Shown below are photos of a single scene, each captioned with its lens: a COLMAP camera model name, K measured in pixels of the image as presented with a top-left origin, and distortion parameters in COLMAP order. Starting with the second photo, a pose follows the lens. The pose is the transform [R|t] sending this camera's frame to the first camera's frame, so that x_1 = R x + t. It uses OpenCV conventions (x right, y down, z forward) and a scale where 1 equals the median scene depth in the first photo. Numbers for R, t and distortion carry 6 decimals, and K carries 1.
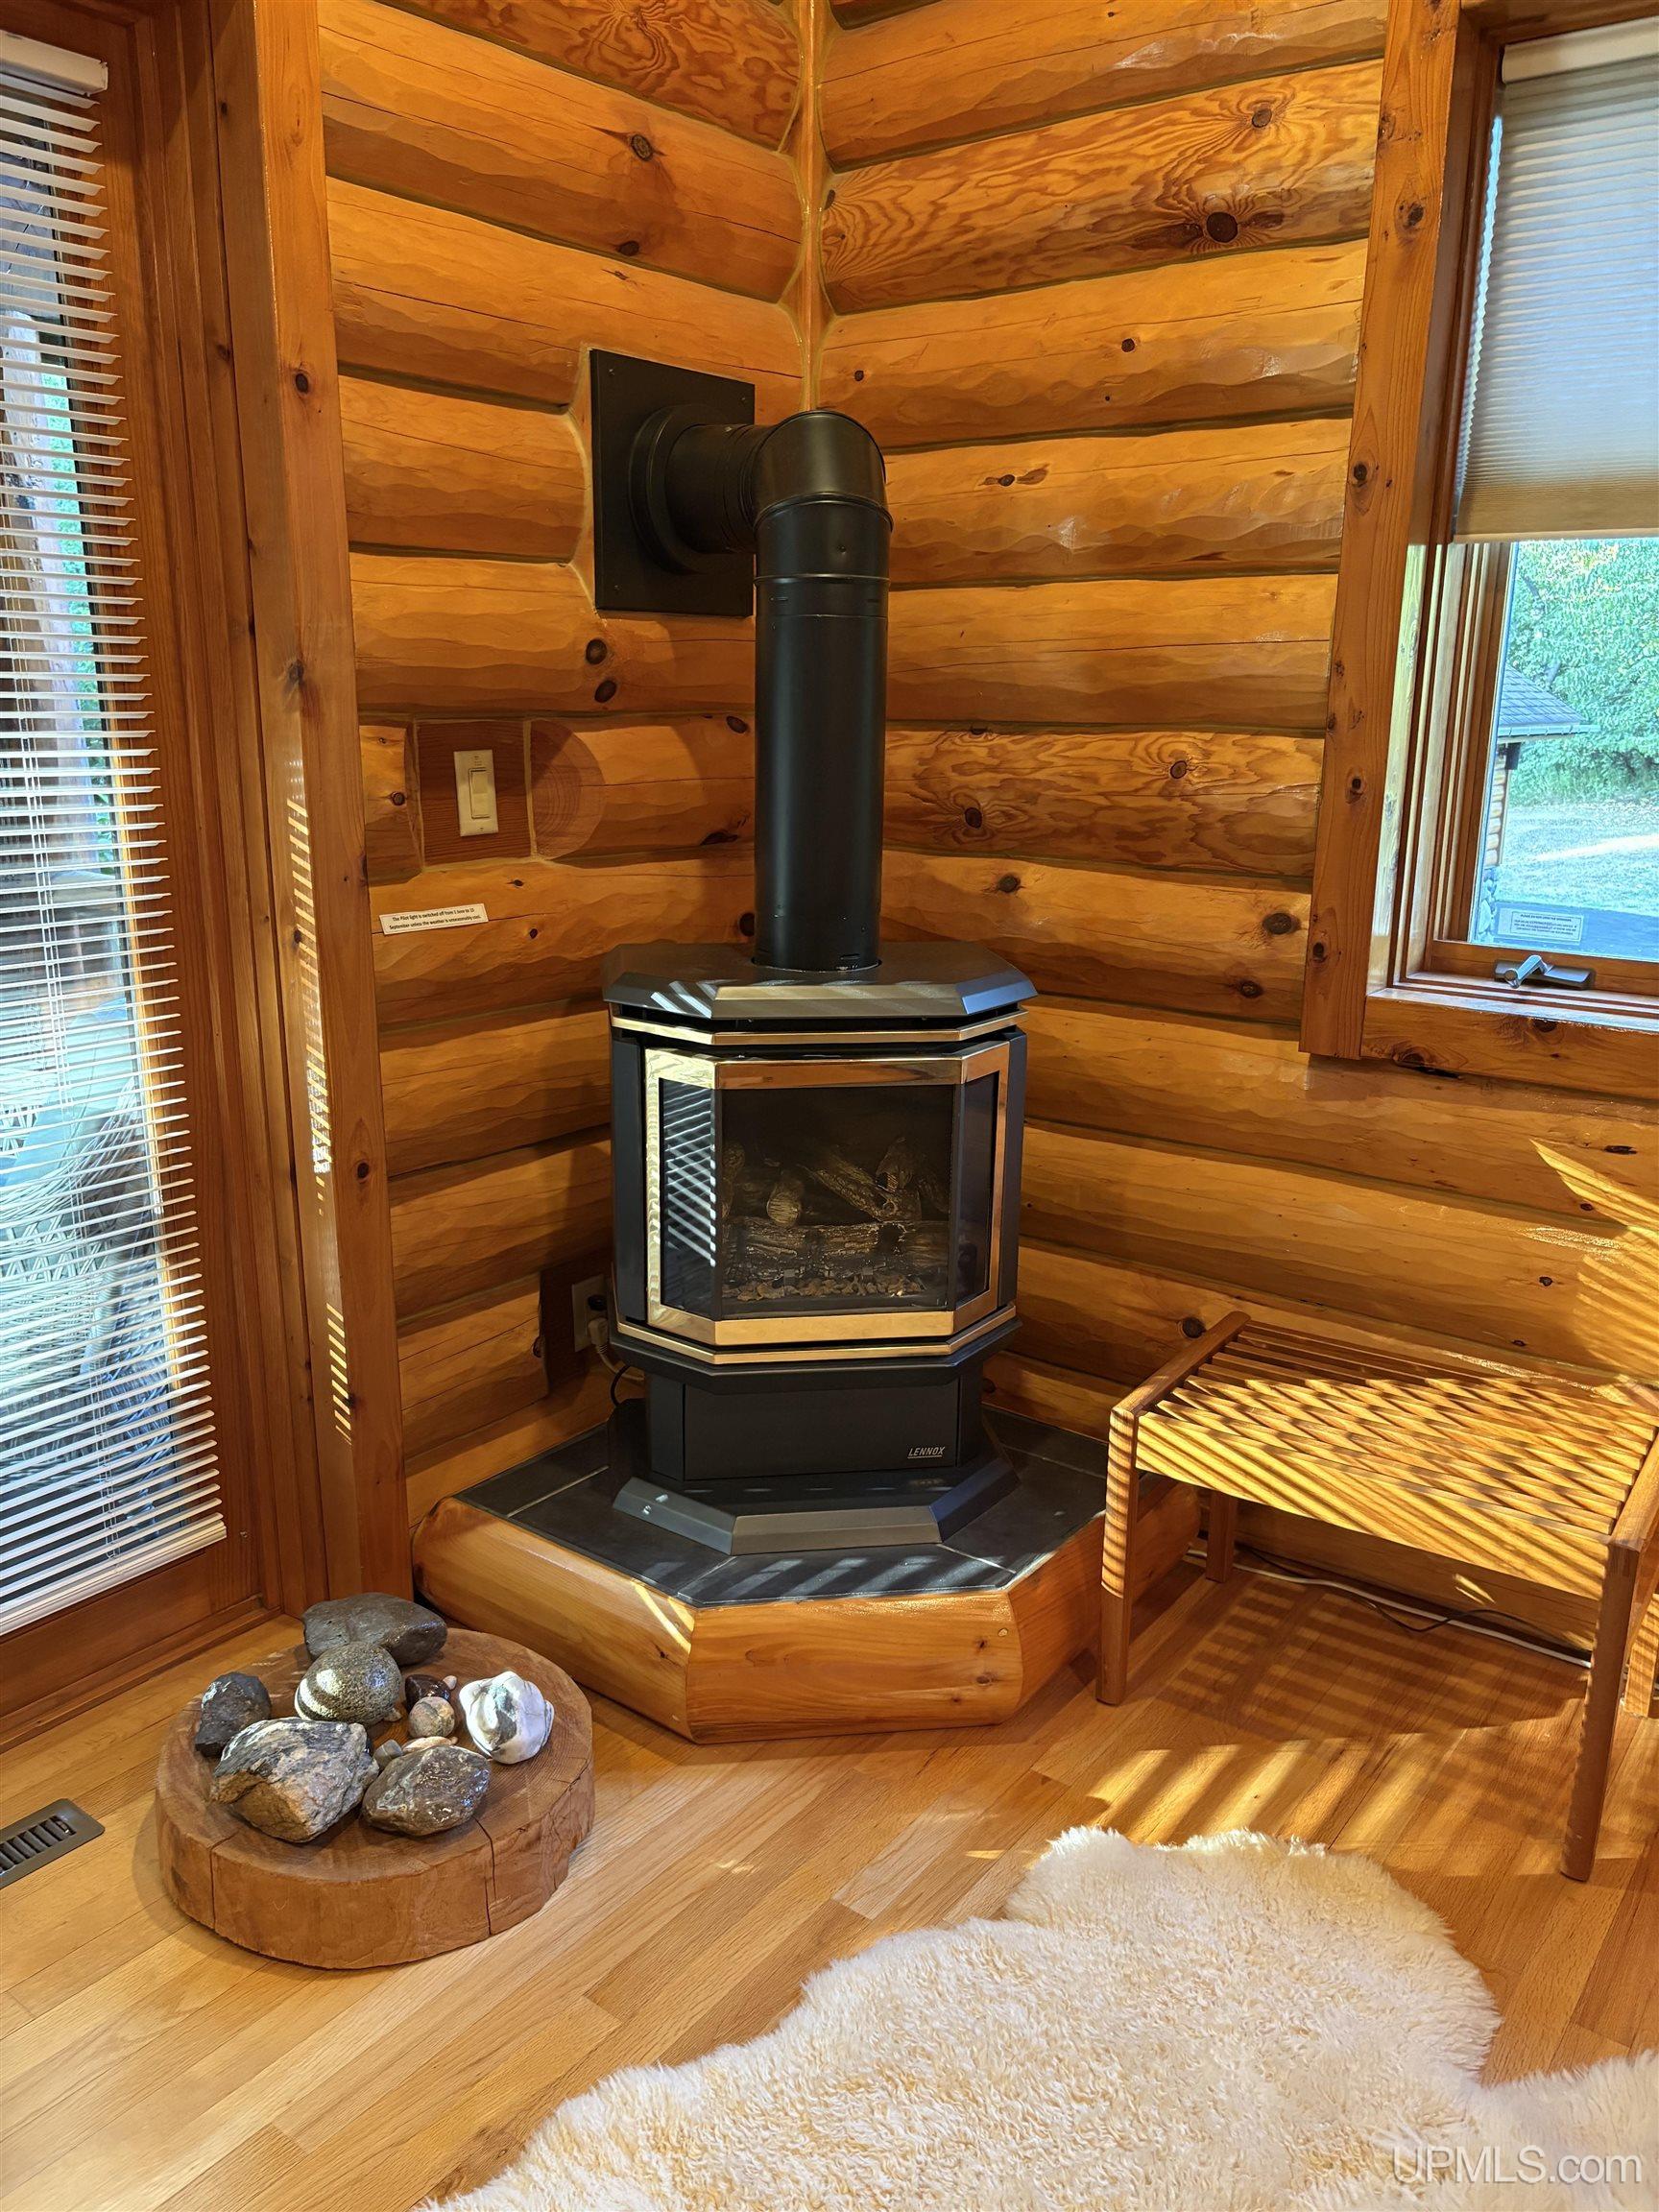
lens RADIAL K [[1684.2, 0, 827.9], [0, 1684.2, 1110.9], [0, 0, 1]] dist [0.050403, -0.058007]
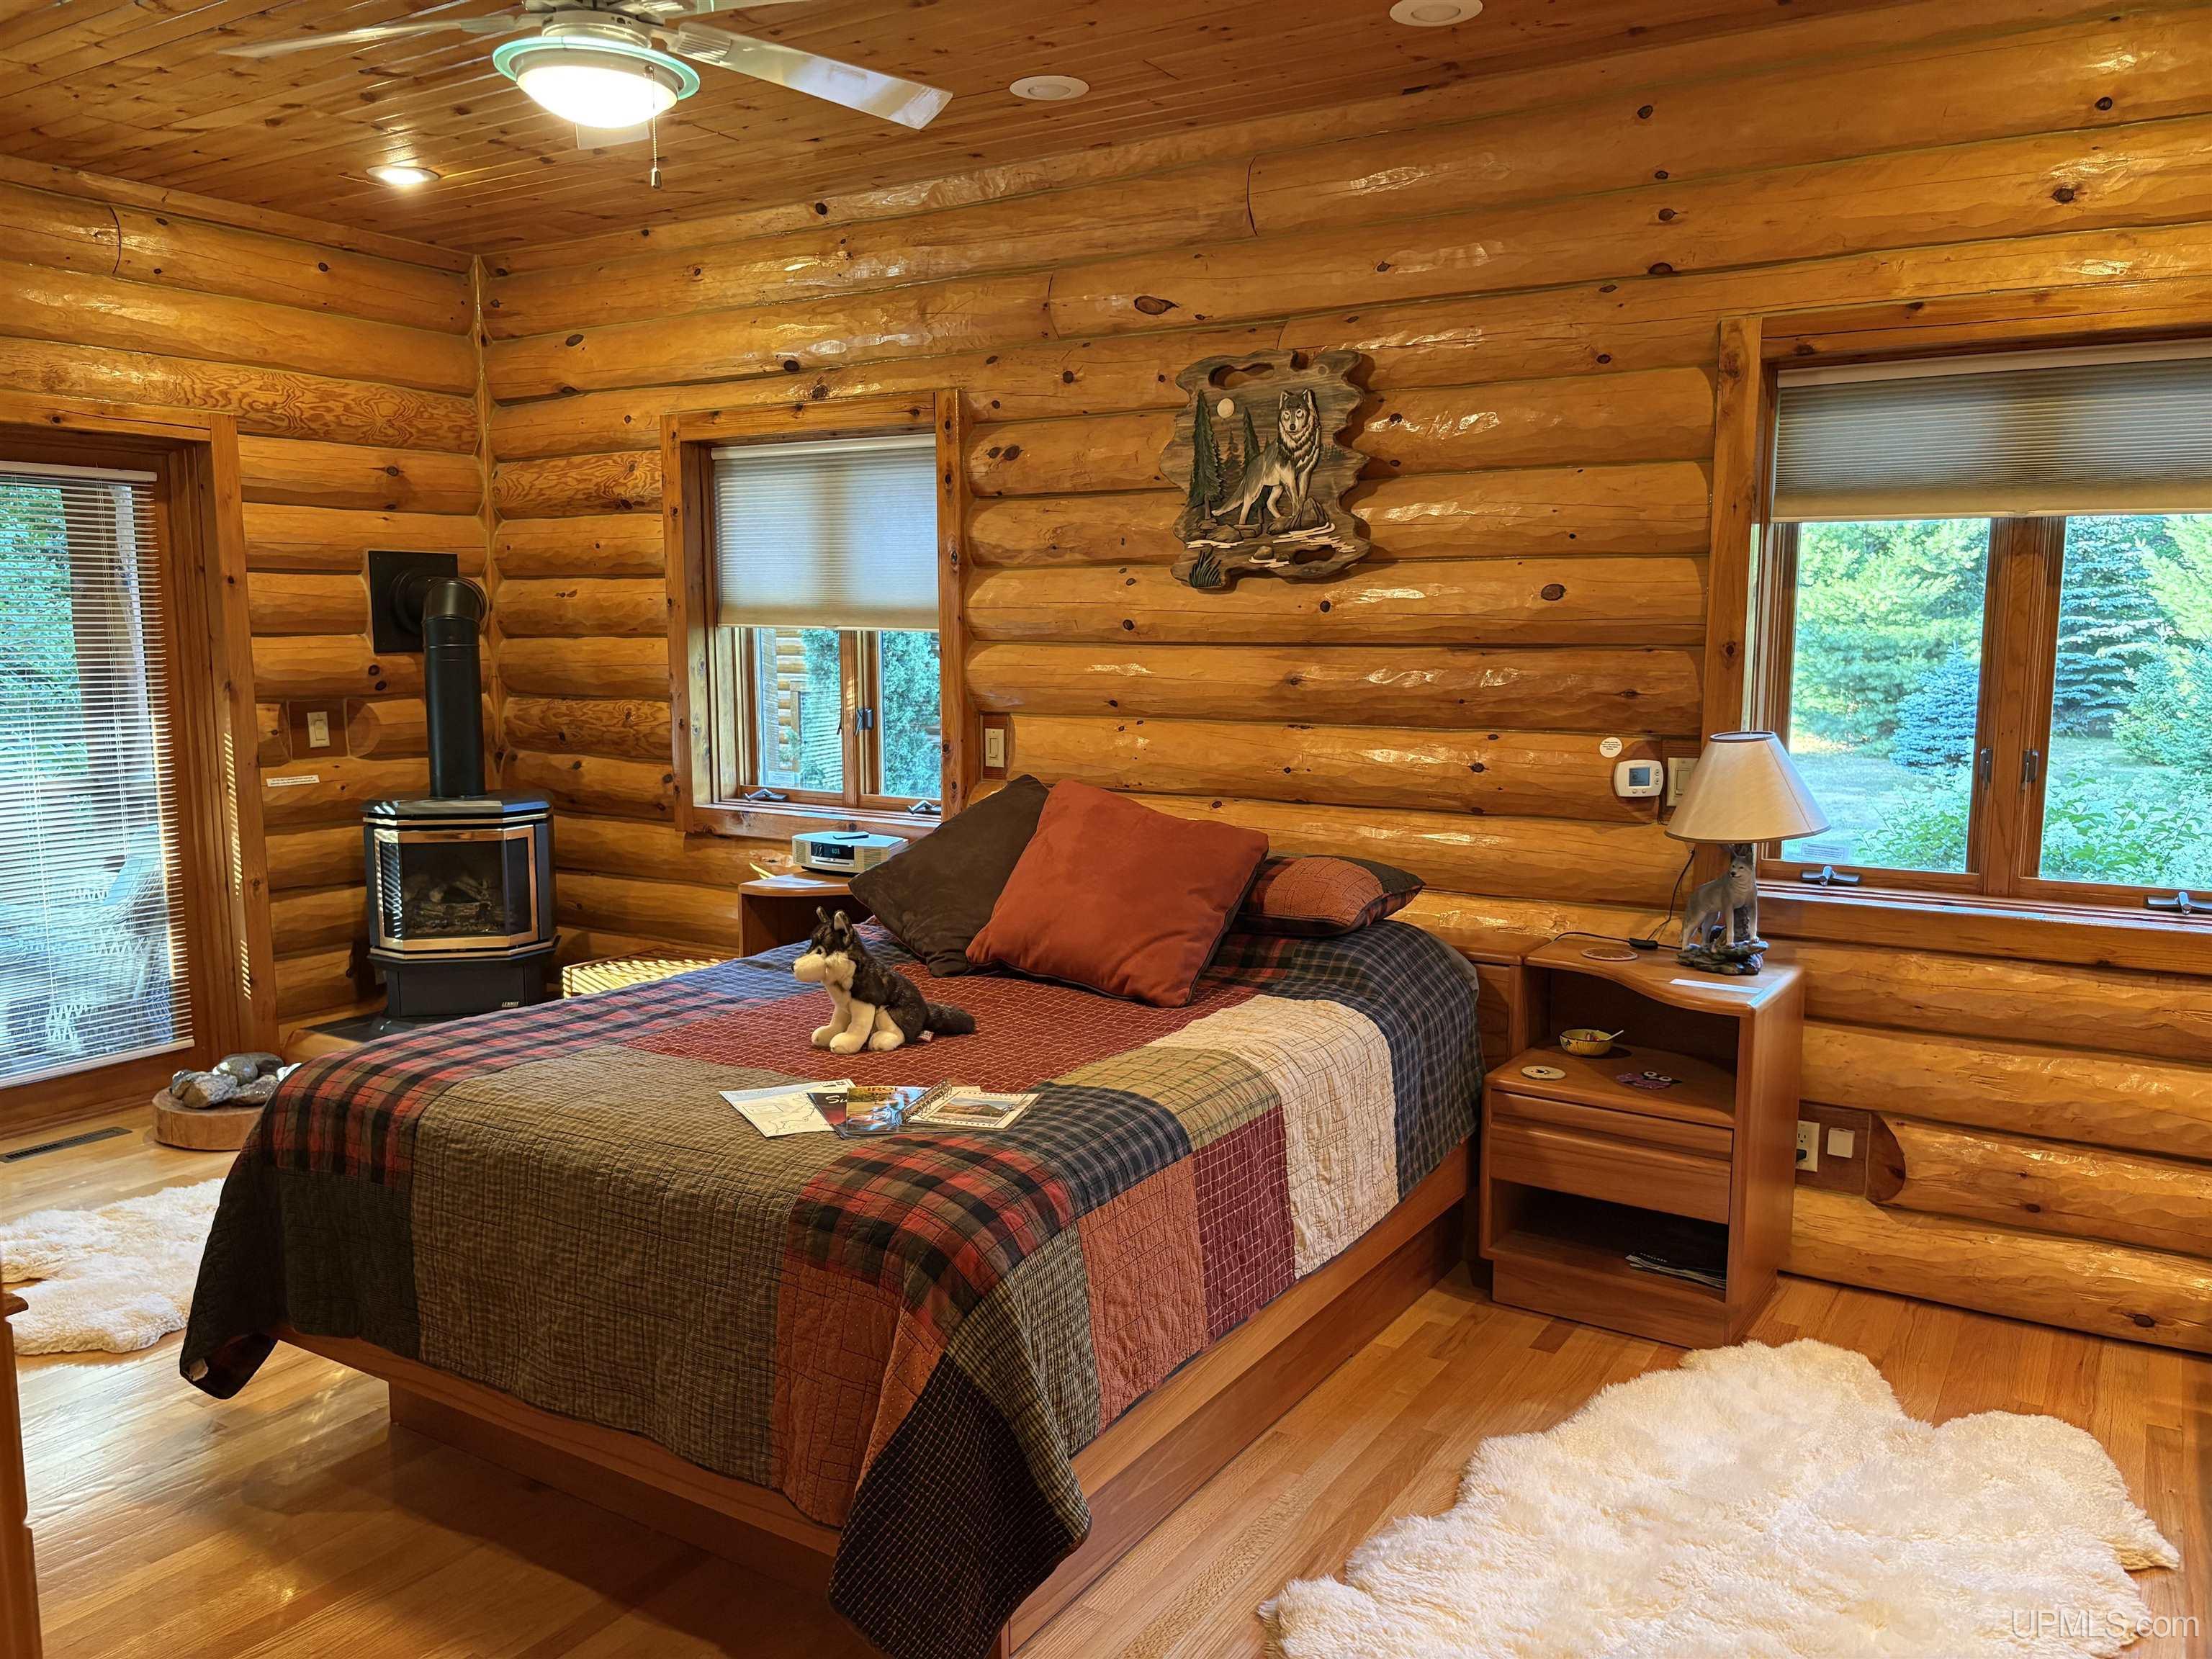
lens RADIAL K [[1684.2, 0, 1104.4], [0, 1684.2, 831.3], [0, 0, 1]] dist [0.050403, -0.058007]
pose [[0.997076, -0.022624, 0.072991, 0.719218], [0.031502, 0.991921, -0.122882, 0.282101], [-0.069621, 0.124822, 0.989733, -1.422477]]
